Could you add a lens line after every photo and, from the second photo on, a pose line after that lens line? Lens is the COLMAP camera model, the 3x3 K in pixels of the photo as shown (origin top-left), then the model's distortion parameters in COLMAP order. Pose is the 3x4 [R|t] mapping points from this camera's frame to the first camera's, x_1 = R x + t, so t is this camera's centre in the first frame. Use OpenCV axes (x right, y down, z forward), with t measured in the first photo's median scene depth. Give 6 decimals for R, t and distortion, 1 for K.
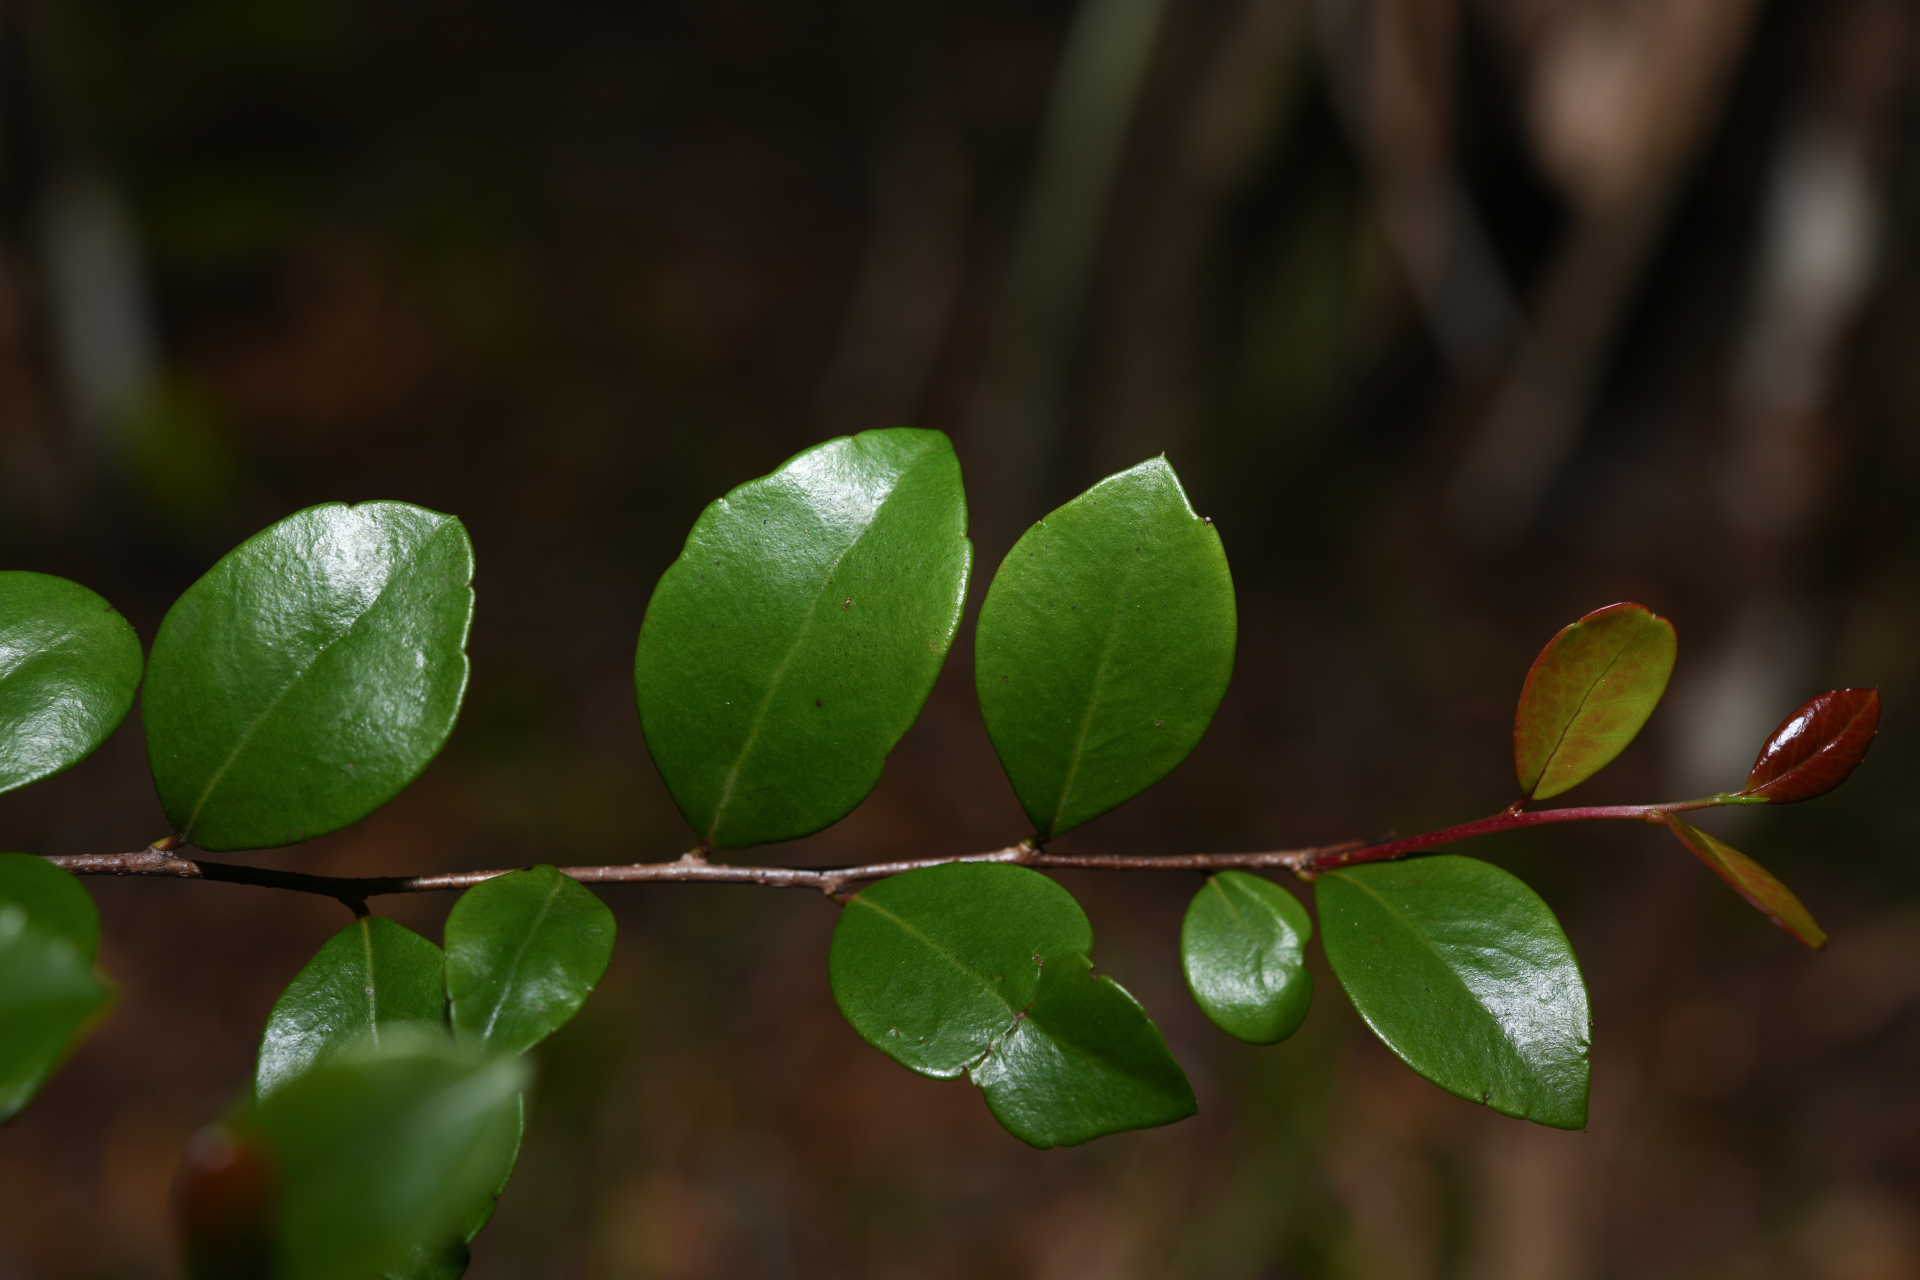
lens RADIAL K [[3052.3, 0, 960.0], [0, 3052.3, 640.0], [0, 0, 1]] dist [-0.223045, 0.100160]
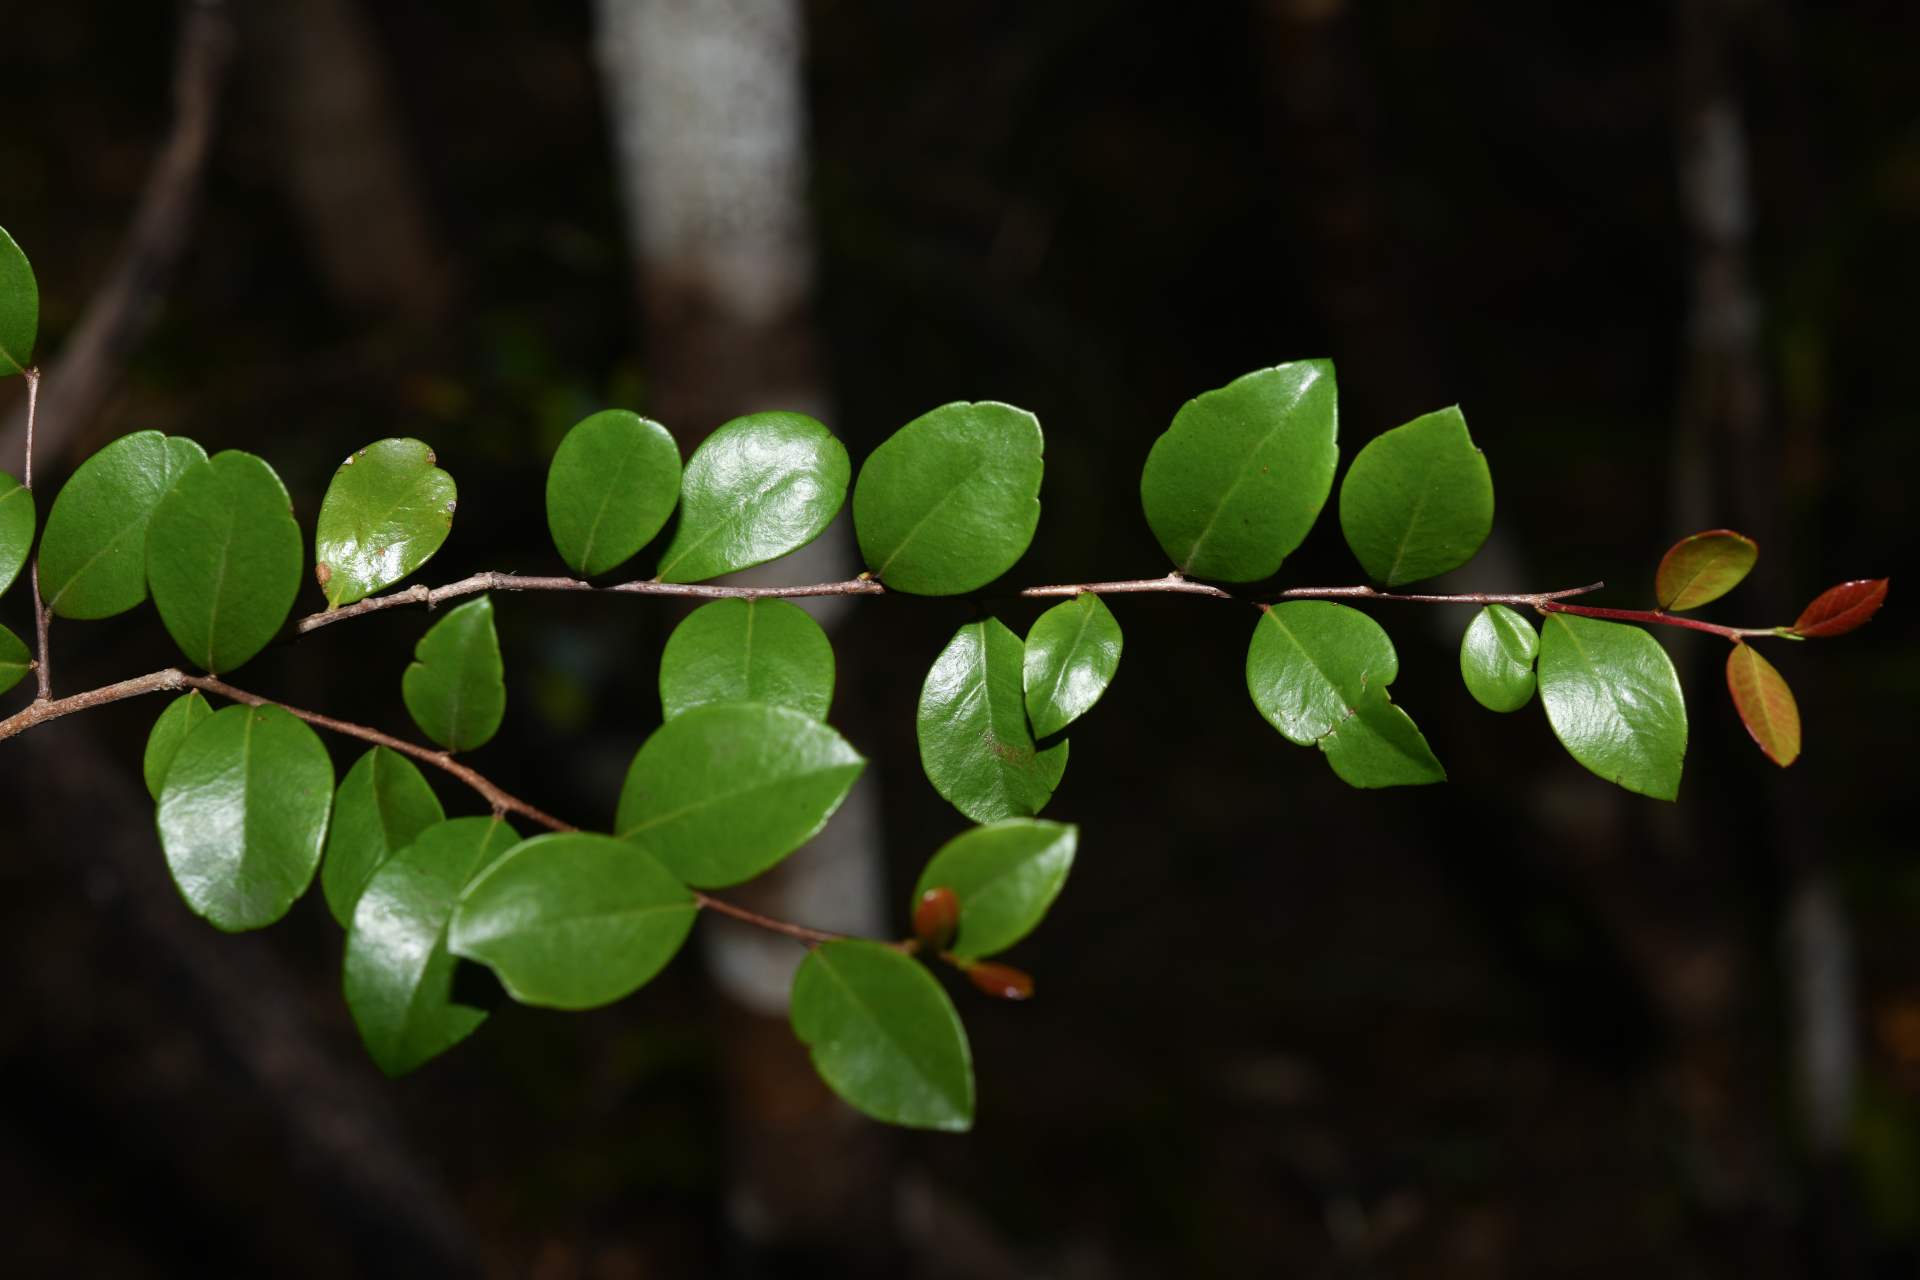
lens RADIAL K [[3052.3, 0, 960.0], [0, 3052.3, 640.0], [0, 0, 1]] dist [-0.223045, 0.100160]
pose [[0.974405, 0.092015, -0.205104, 0.151646], [0.009422, 0.894870, 0.446227, -0.676887], [0.224601, -0.436738, 0.871099, -0.535911]]
